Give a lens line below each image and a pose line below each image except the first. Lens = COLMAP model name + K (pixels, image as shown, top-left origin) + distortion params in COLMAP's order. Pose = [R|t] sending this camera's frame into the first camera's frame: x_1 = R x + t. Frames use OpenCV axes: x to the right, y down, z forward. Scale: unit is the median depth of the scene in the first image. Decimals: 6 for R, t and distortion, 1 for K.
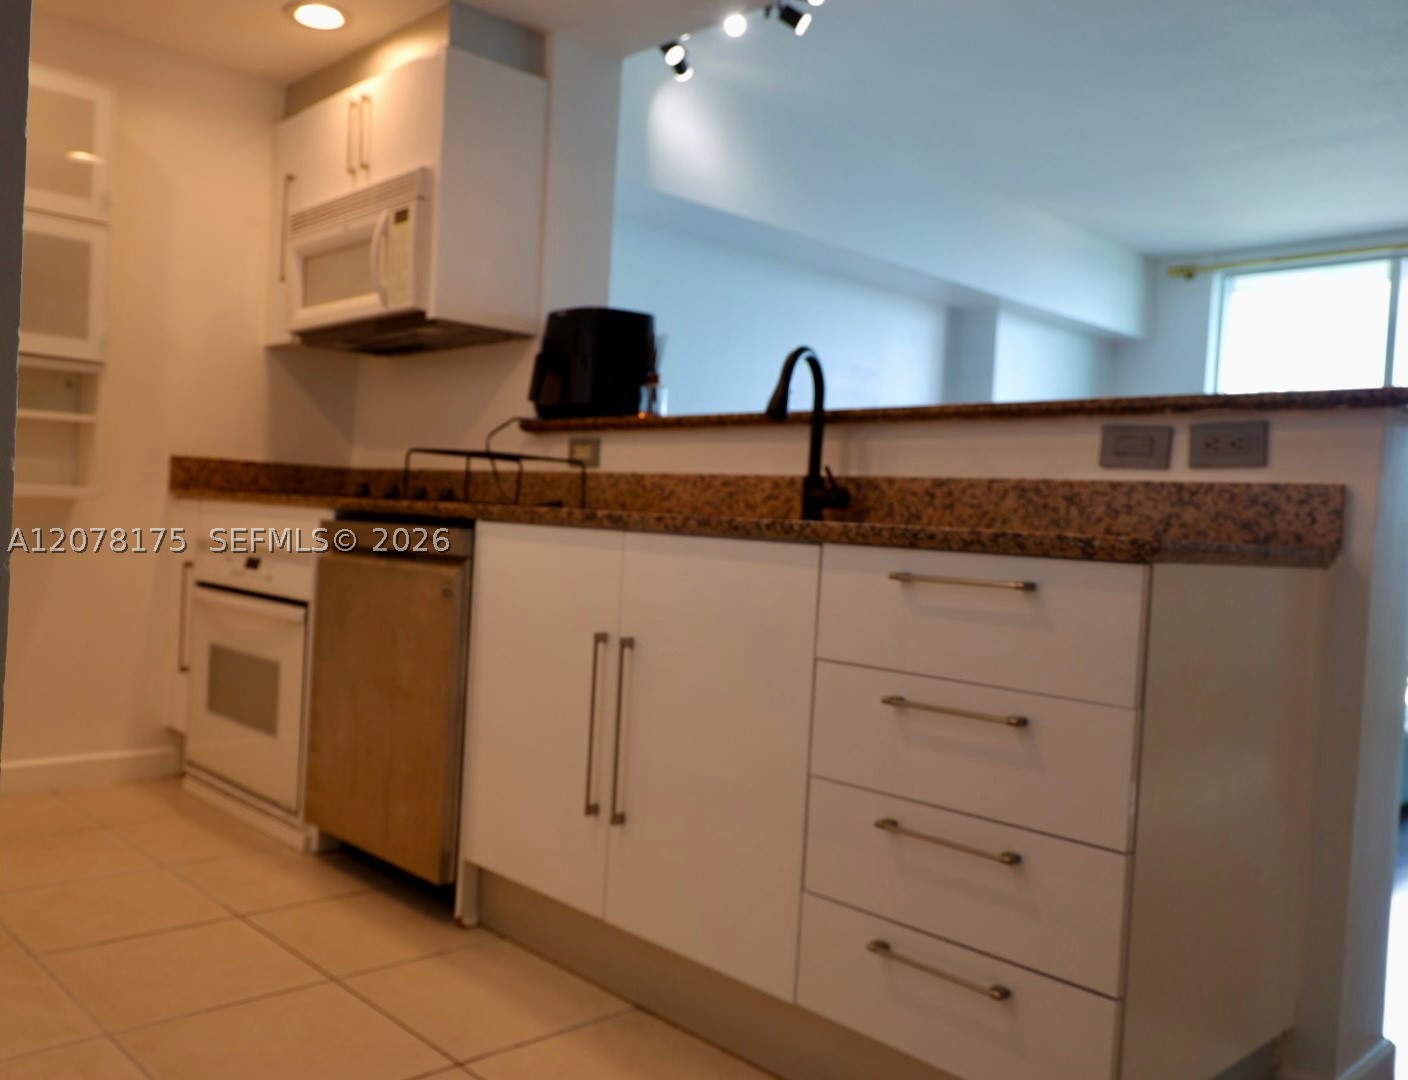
lens RADIAL K [[1181.9, 0, 604.7], [0, 1181.9, 546.2], [0, 0, 1]] dist [0.000292, 0.010380]
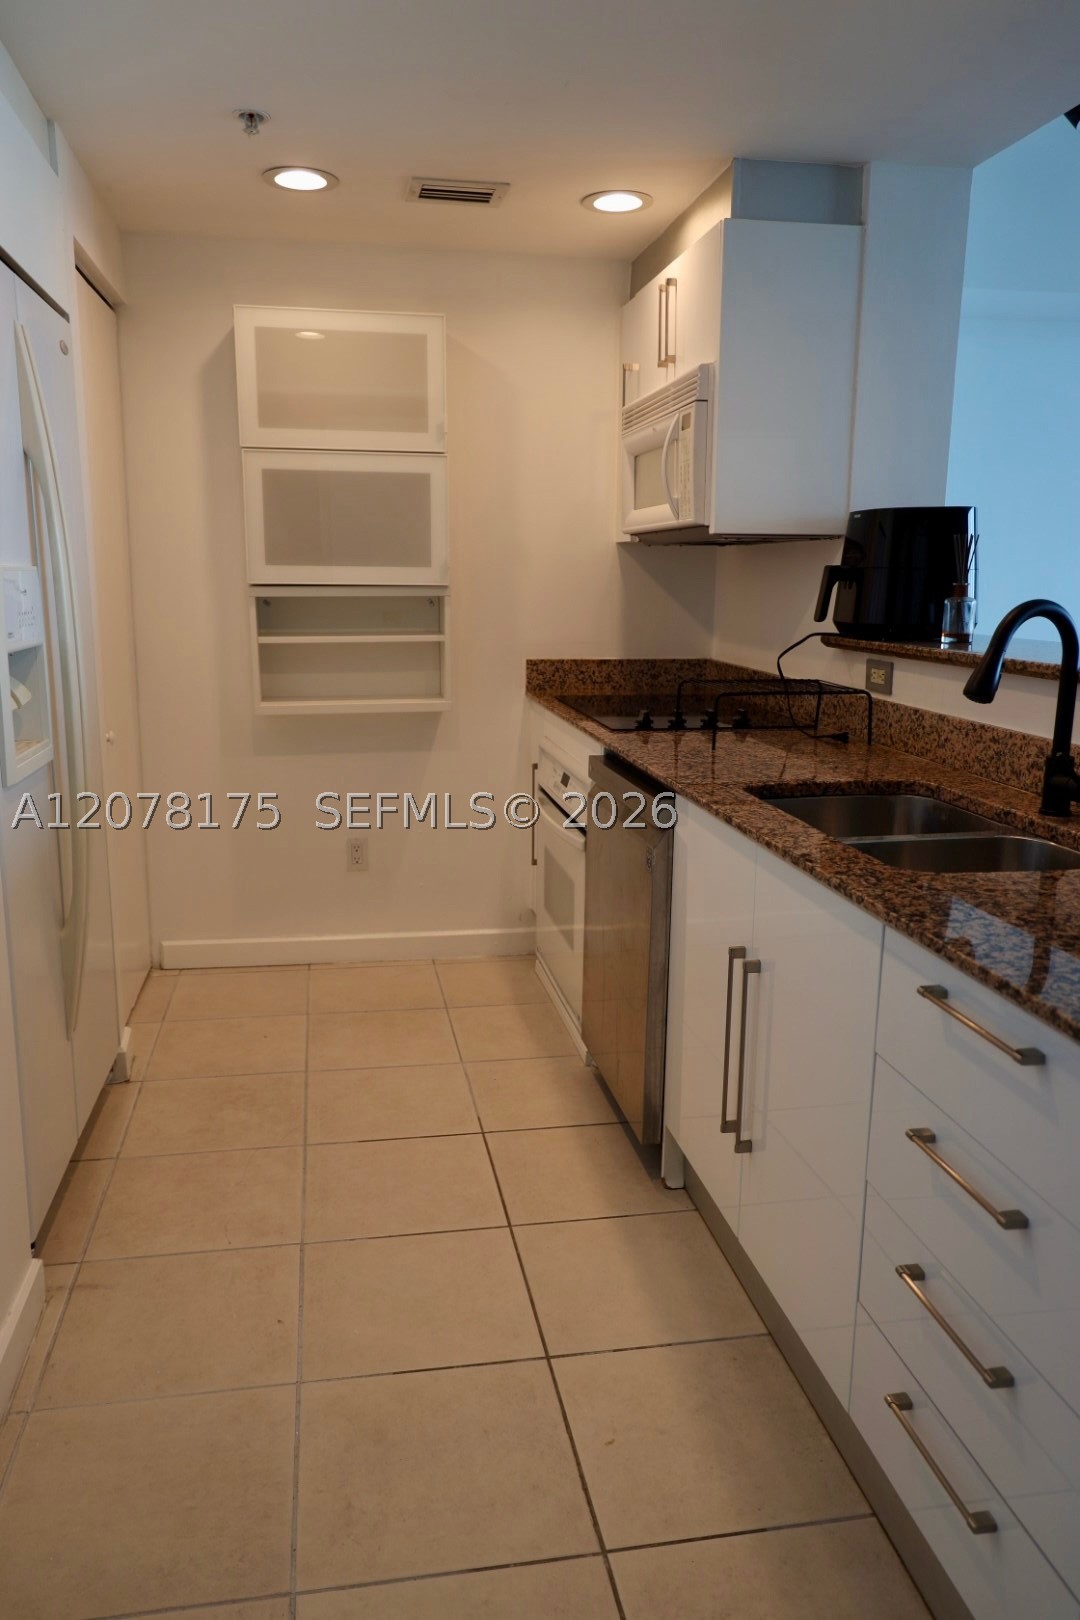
lens RADIAL K [[1190.8, 0, 537.4], [0, 1190.8, 821.0], [0, 0, 1]] dist [0.006602, 0.009347]
pose [[0.857030, 0.060831, -0.511662, 0.262414], [0.023439, 0.987376, 0.156649, -0.137005], [0.514732, -0.146246, 0.844786, 0.116836]]
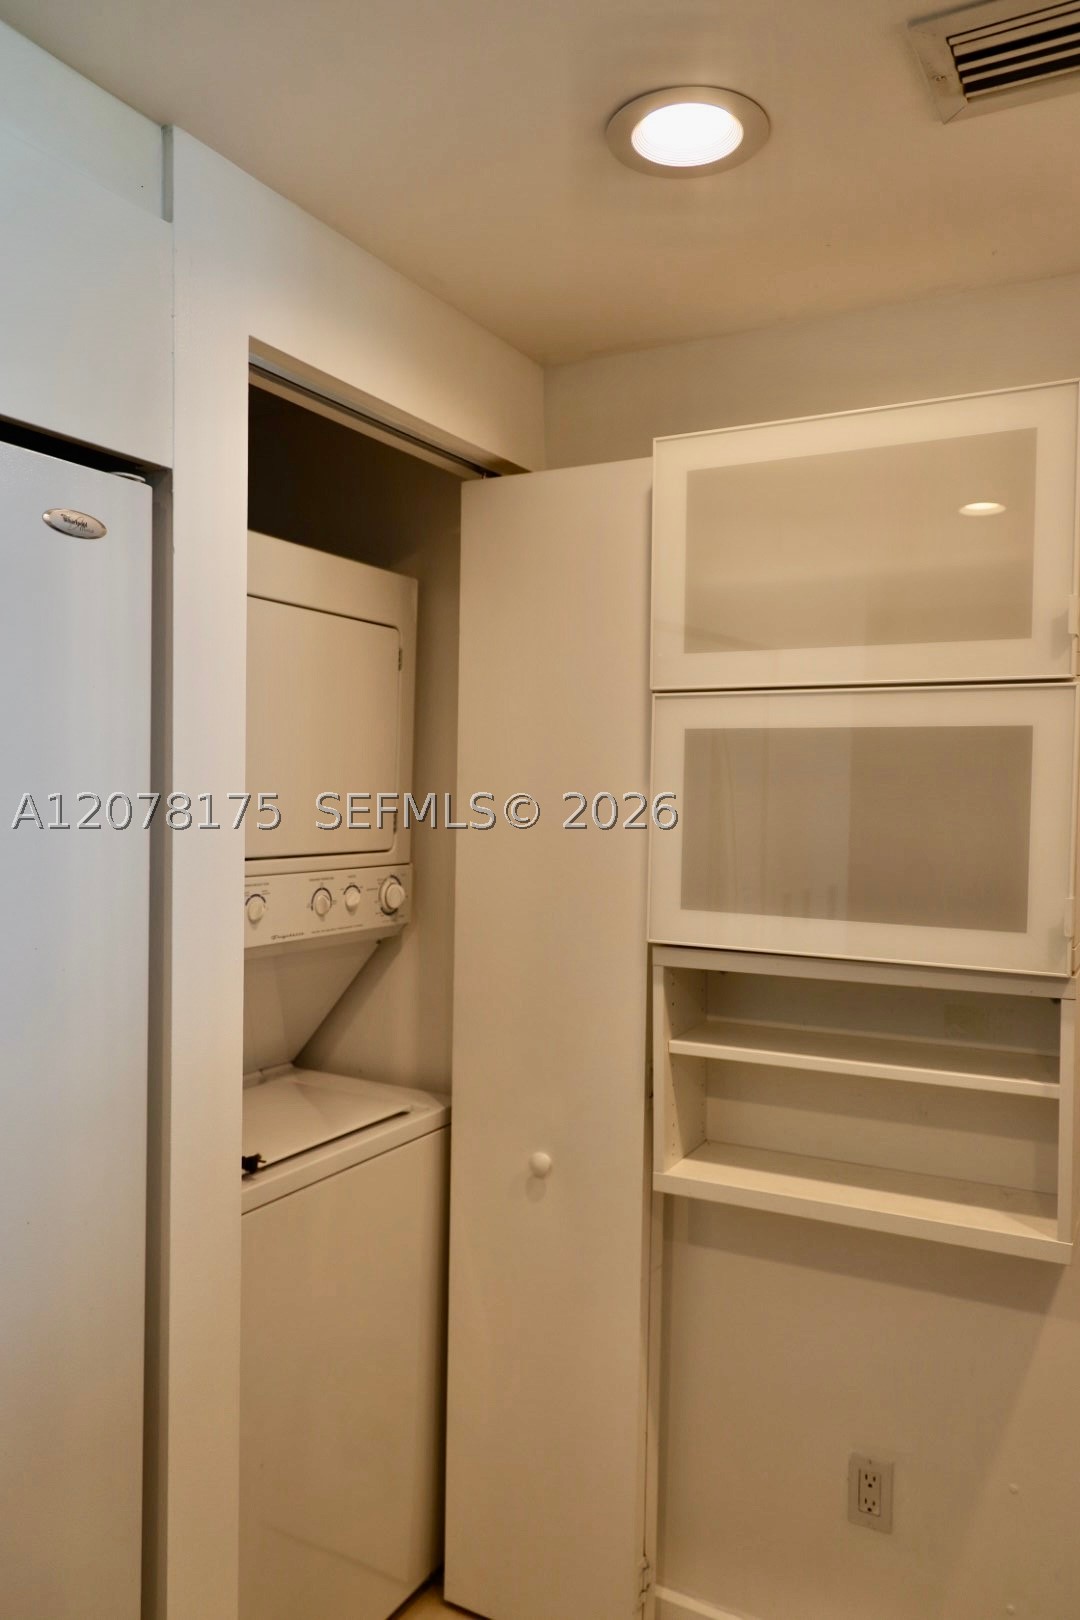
lens RADIAL K [[1190.8, 0, 560.2], [0, 1190.8, 834.7], [0, 0, 1]] dist [0.006602, 0.009347]
pose [[0.342820, -0.013083, -0.939310, -0.063011], [-0.022199, 0.999511, -0.022024, -0.239886], [0.939139, 0.028402, 0.342362, 0.797679]]
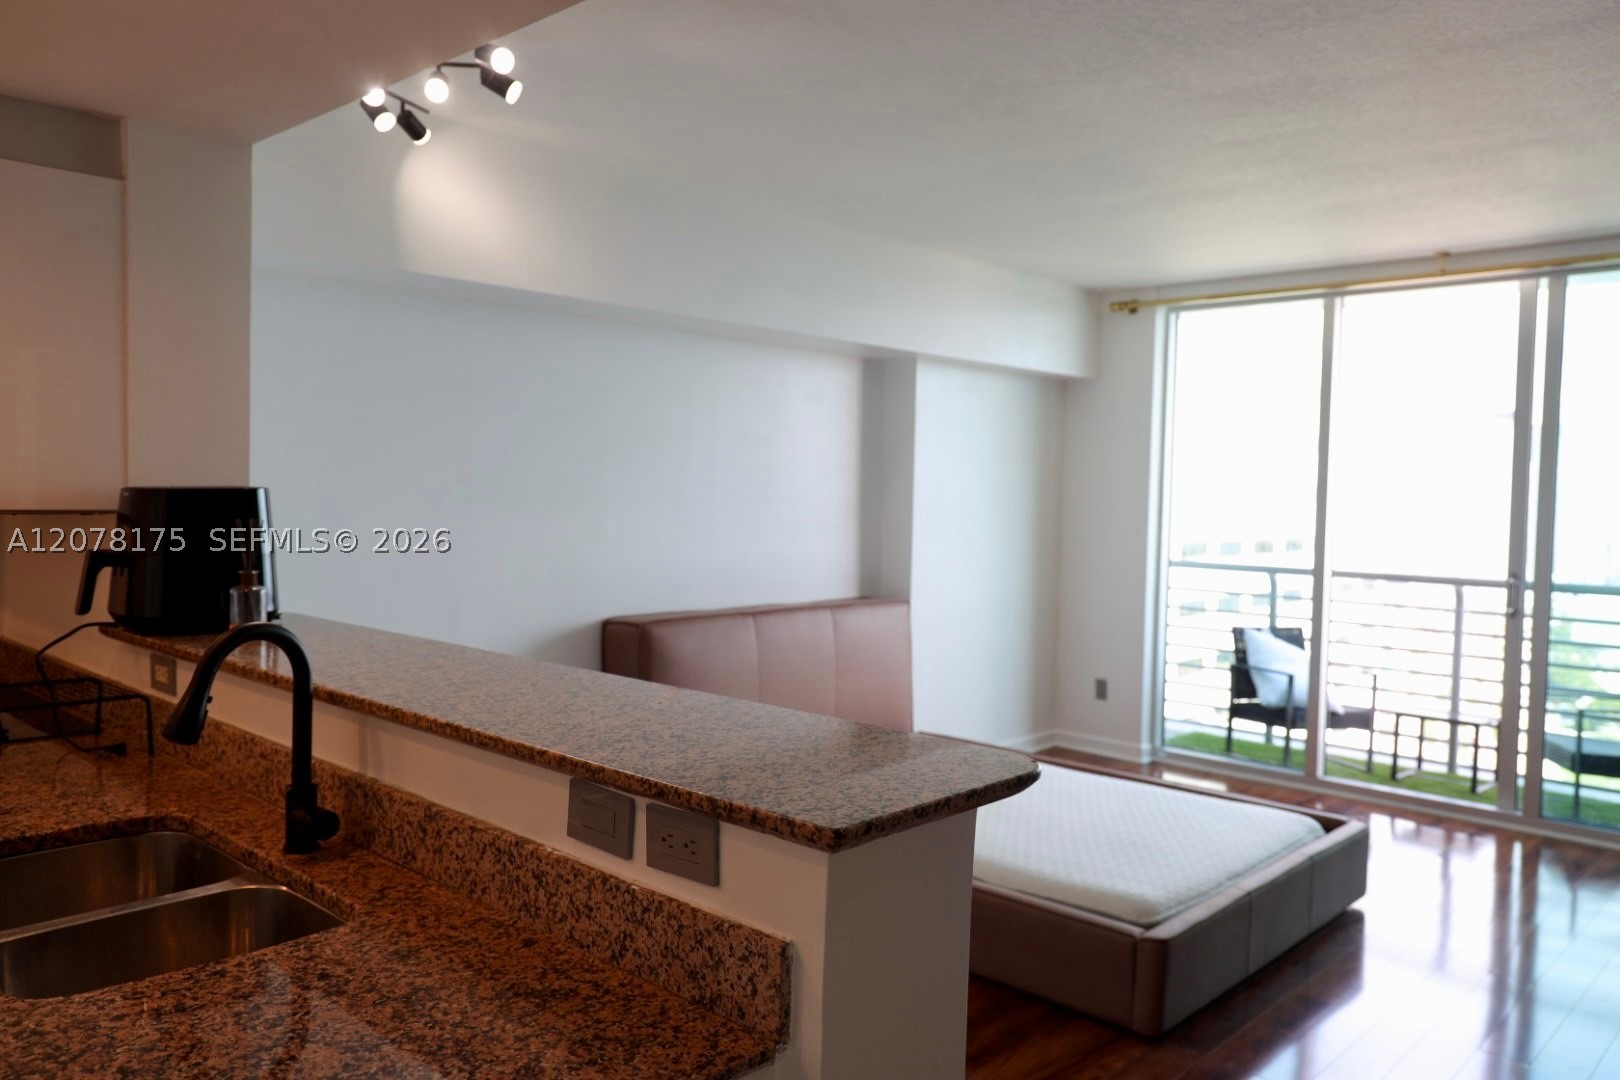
lens RADIAL K [[1190.8, 0, 812.1], [0, 1190.8, 534.5], [0, 0, 1]] dist [0.006602, 0.009347]
pose [[0.995081, -0.034962, 0.092692, 0.387491], [0.033737, 0.999322, 0.014746, -0.194239], [-0.093145, -0.011547, 0.995586, 0.218325]]
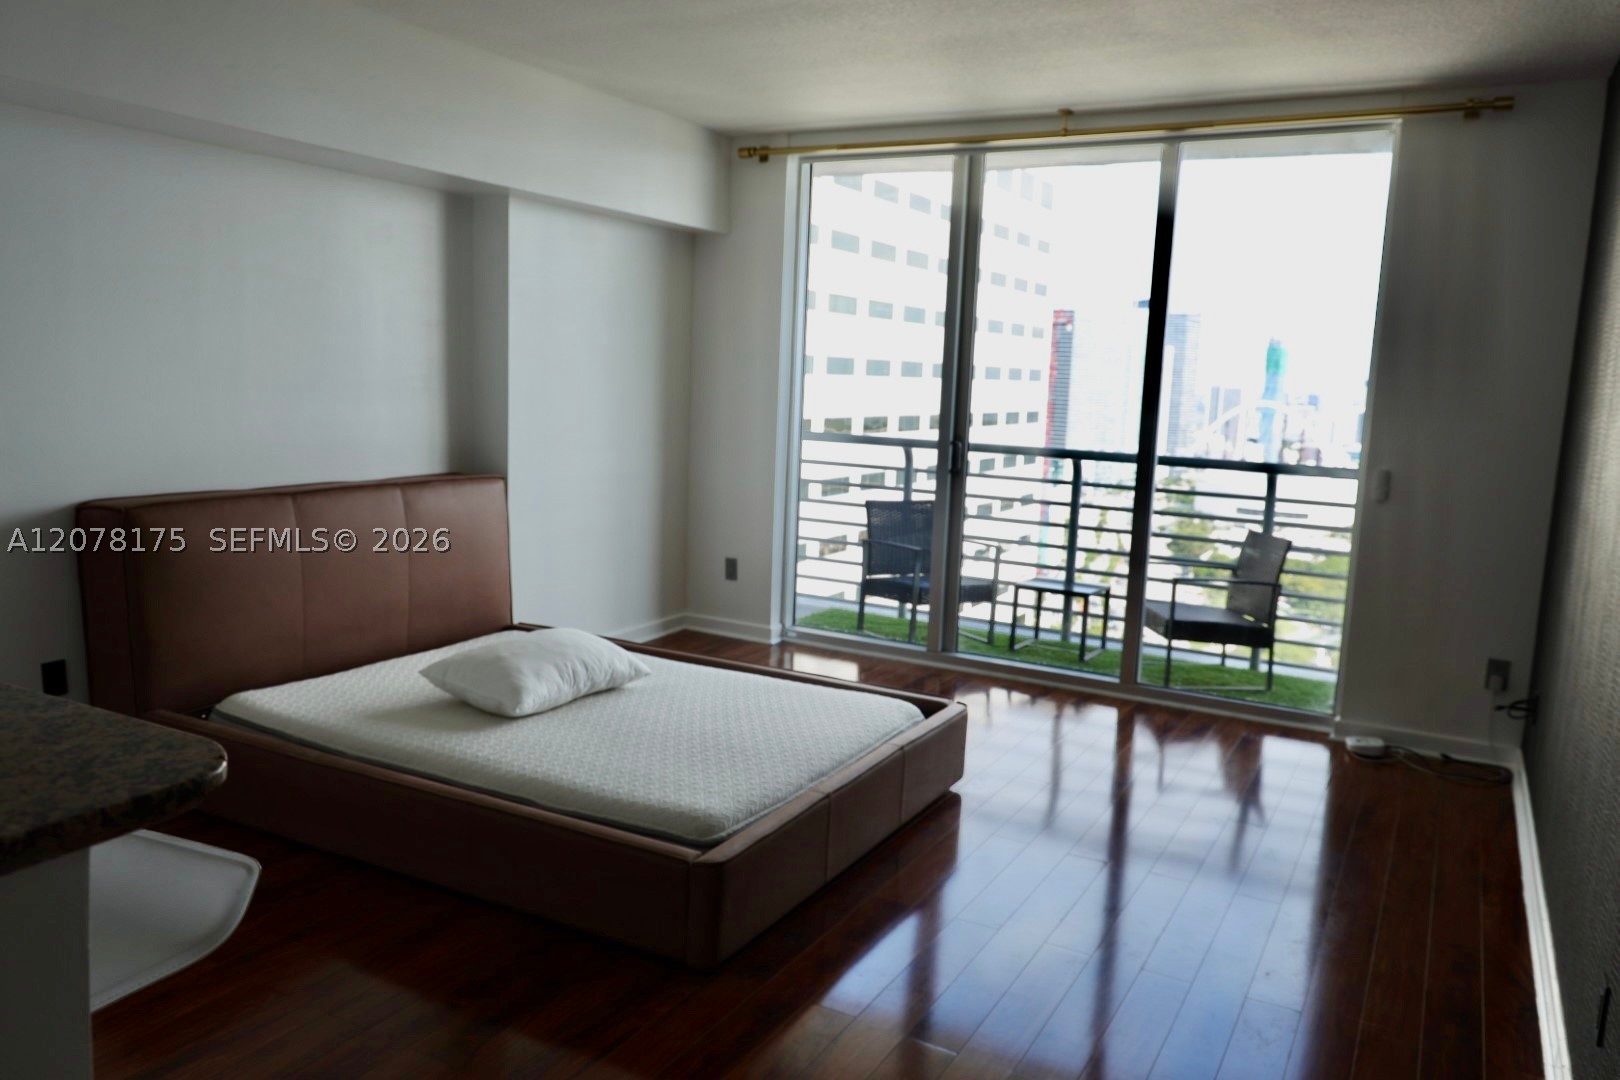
lens RADIAL K [[1190.8, 0, 817.2], [0, 1190.8, 535.8], [0, 0, 1]] dist [0.006602, 0.009347]
pose [[0.938747, -0.063529, 0.338701, 0.577690], [0.020961, 0.991567, 0.127889, -0.176015], [-0.343969, -0.112956, 0.932162, 0.397063]]
